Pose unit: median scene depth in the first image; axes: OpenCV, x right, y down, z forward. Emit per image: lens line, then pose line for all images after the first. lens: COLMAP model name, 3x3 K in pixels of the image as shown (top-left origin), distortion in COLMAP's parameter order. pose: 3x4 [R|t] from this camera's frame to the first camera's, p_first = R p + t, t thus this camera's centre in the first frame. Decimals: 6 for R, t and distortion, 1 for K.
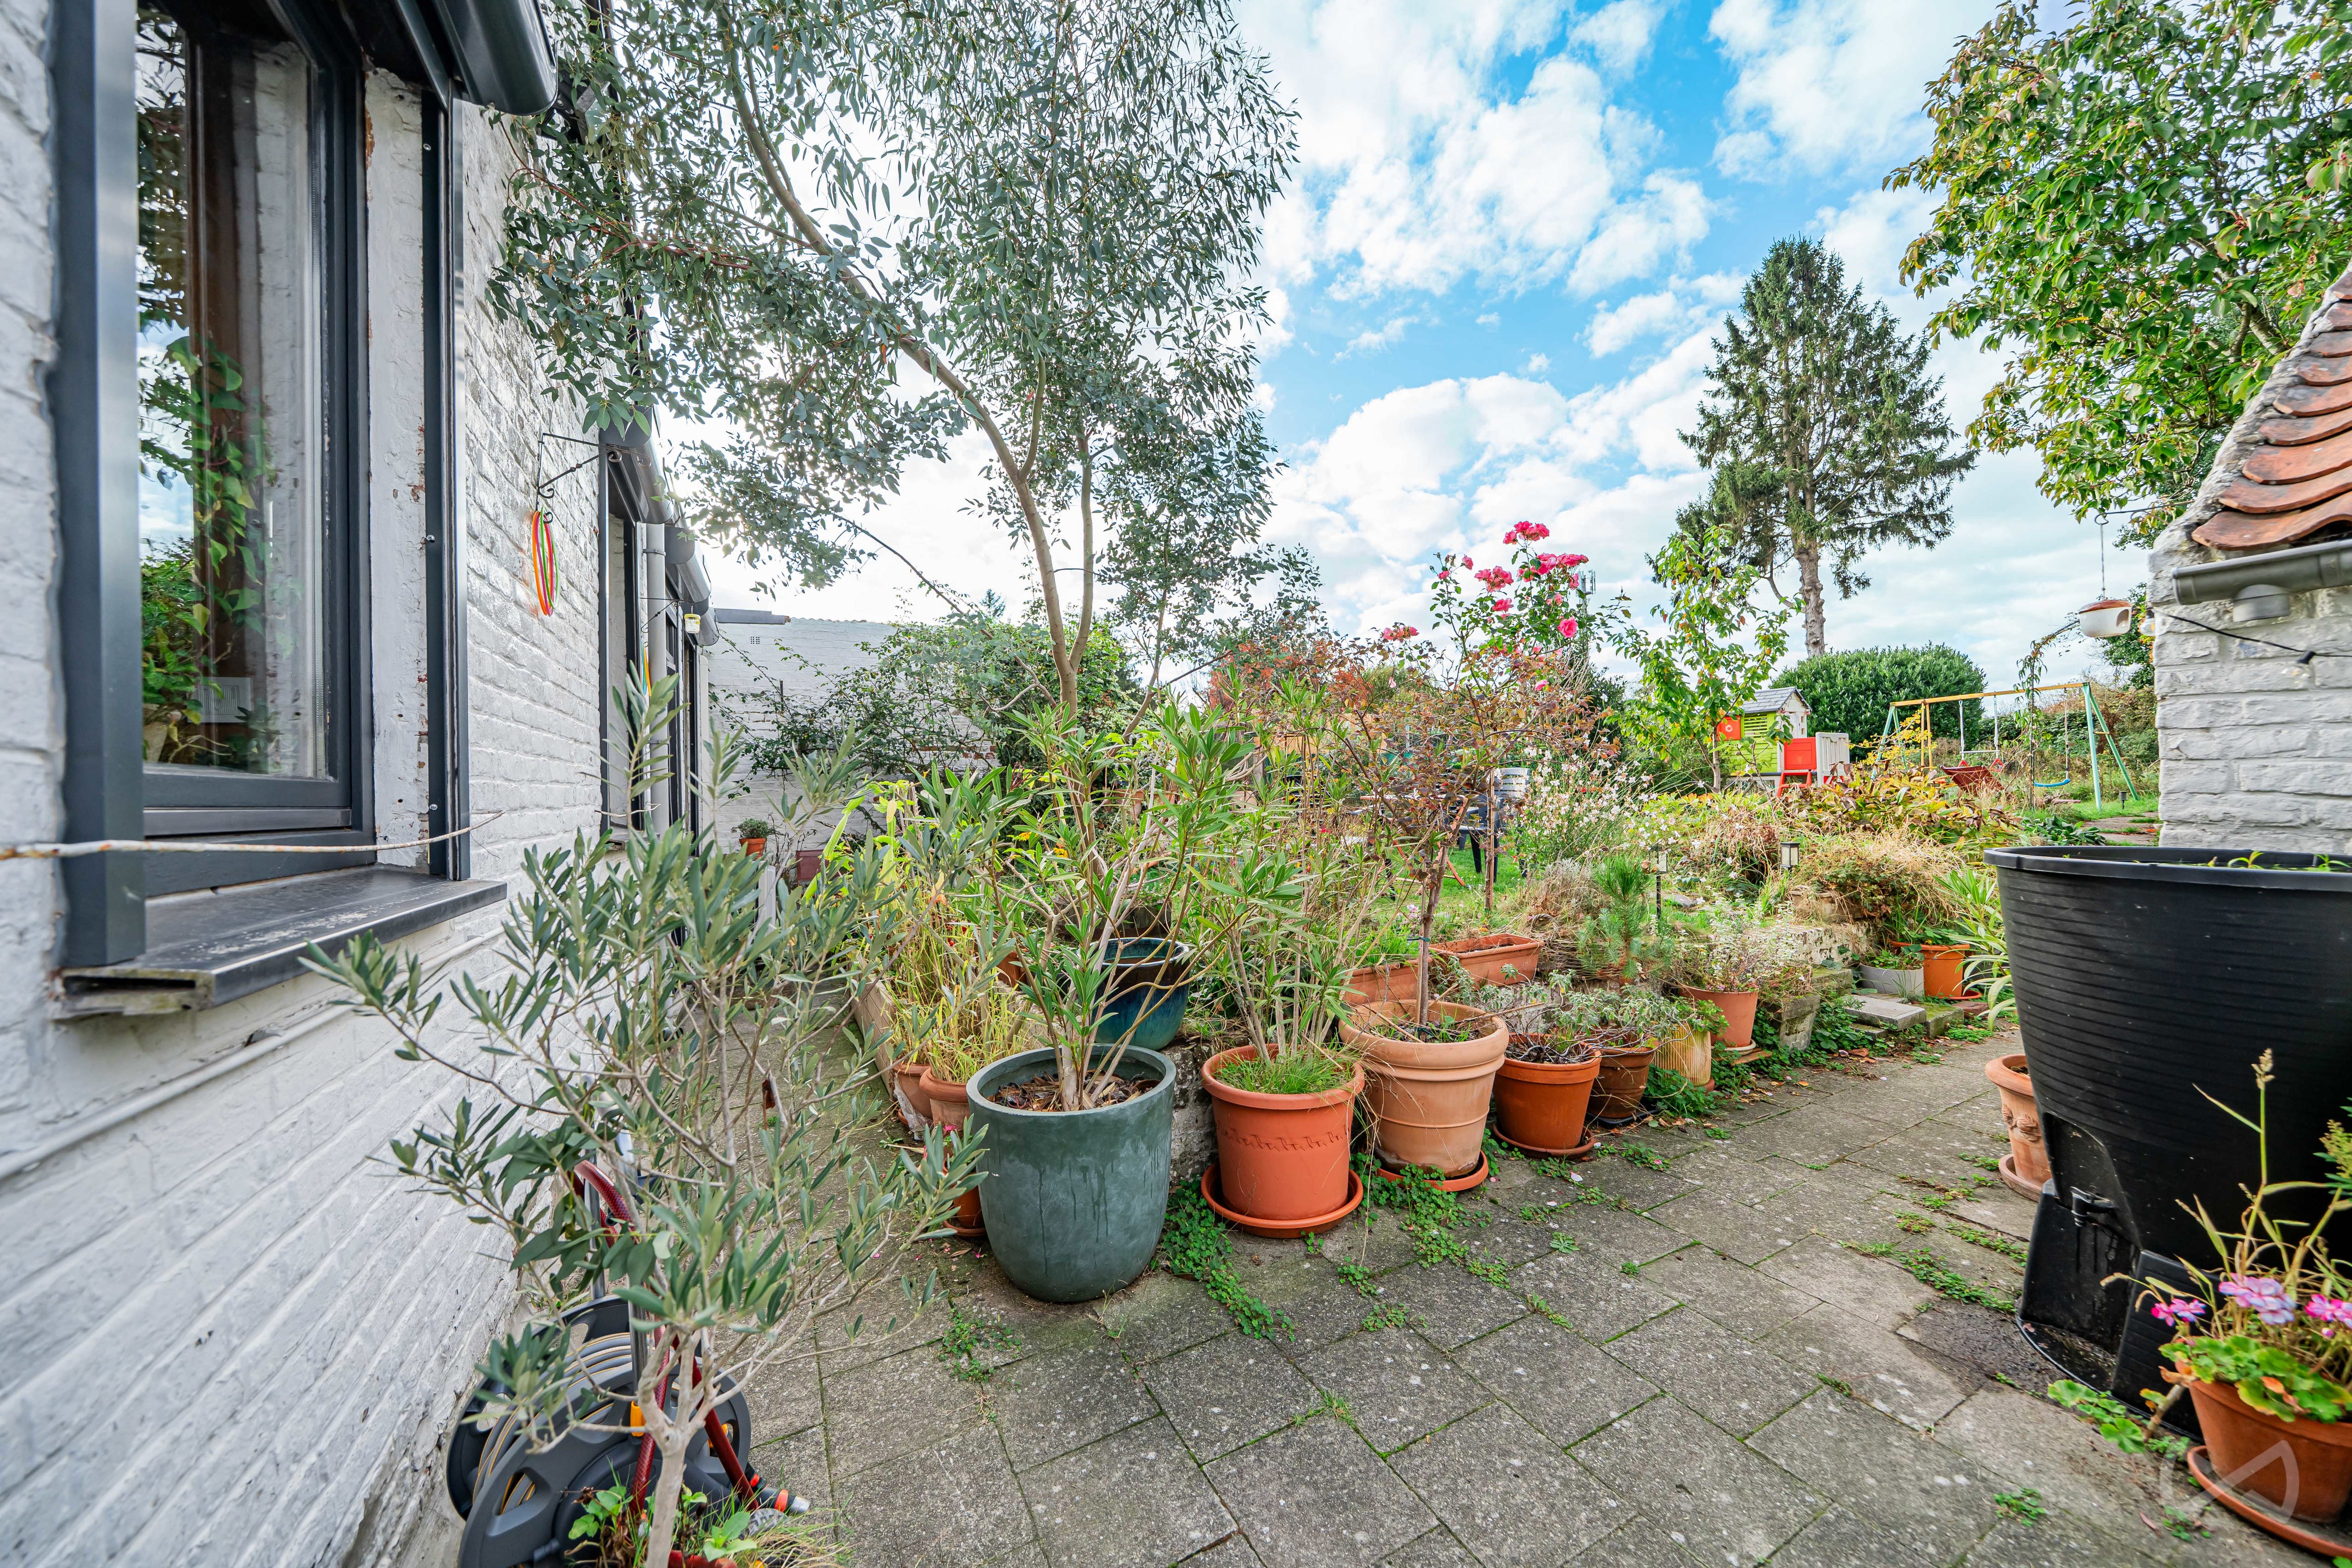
lens RADIAL K [[803.9, 0, 1186.3], [0, 803.9, 791.7], [0, 0, 1]] dist [-0.001342, -0.003345]
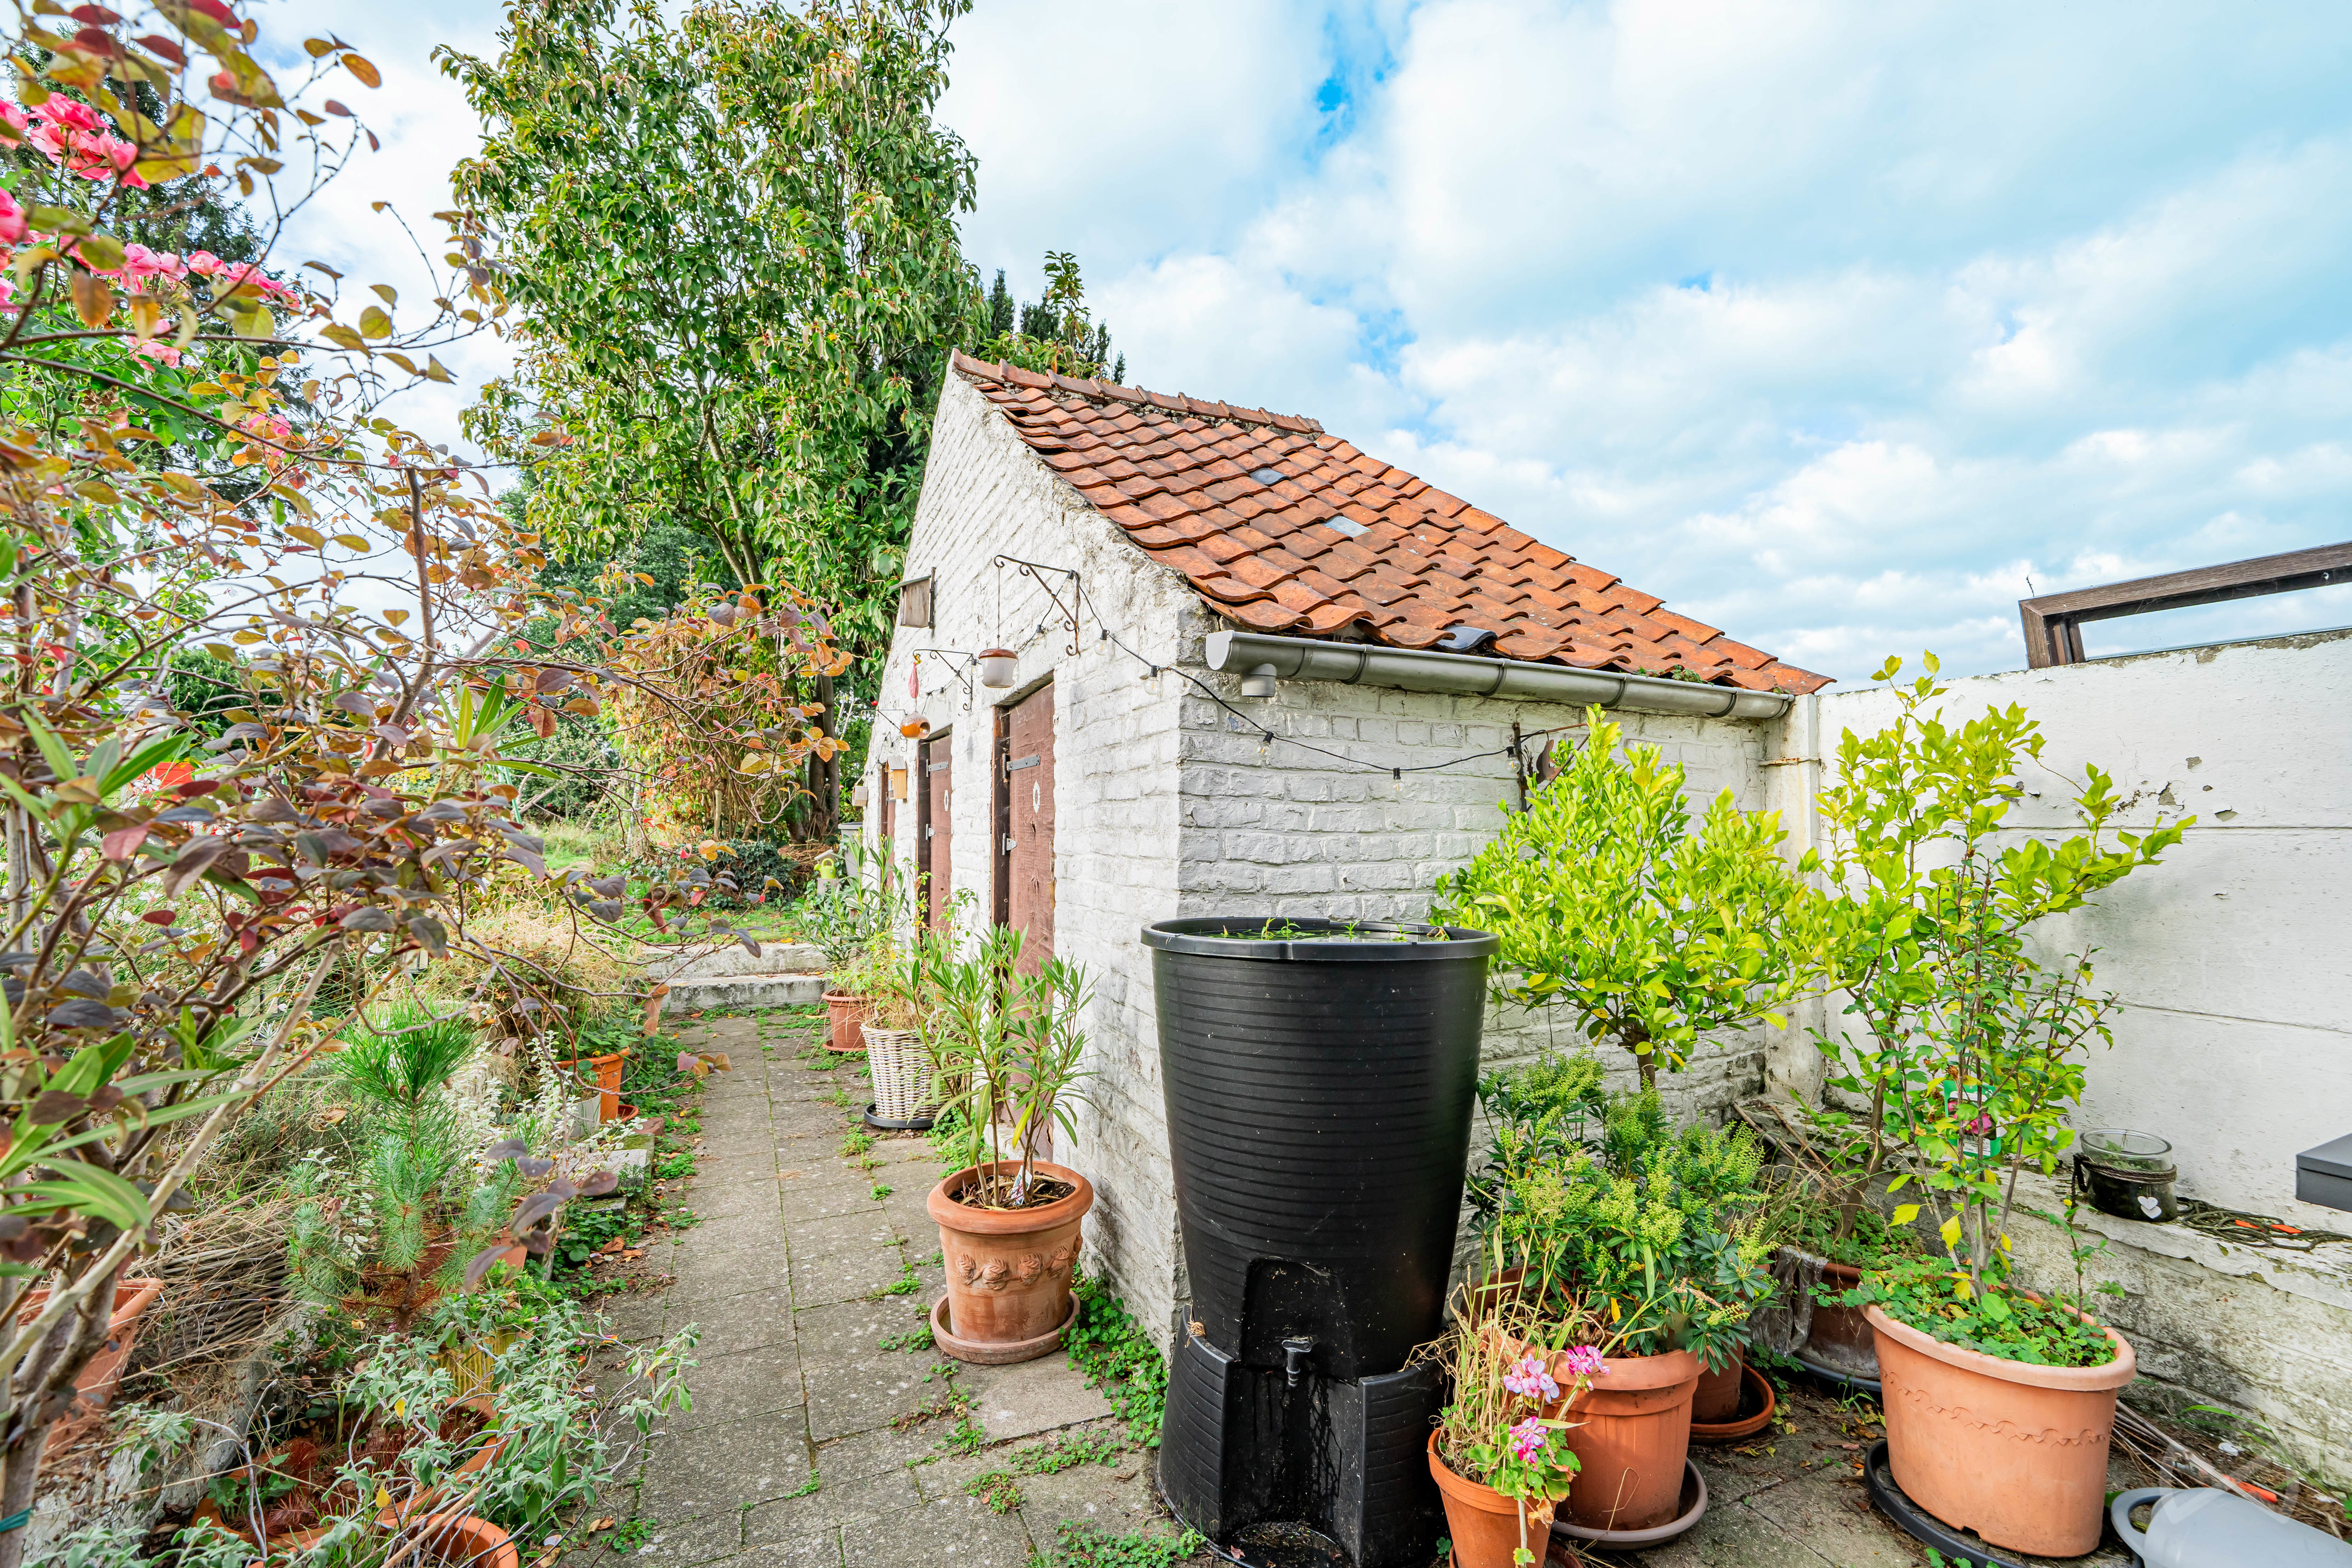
lens RADIAL K [[1007.7, 0, 1176.0], [0, 1007.7, 784.0], [0, 0, 1]] dist [-0.000324, -0.000020]
pose [[0.065062, 0.069665, 0.995447, 0.021957], [-0.008199, 0.997564, -0.069277, -0.007055], [-0.997848, -0.003654, 0.065475, 0.958312]]
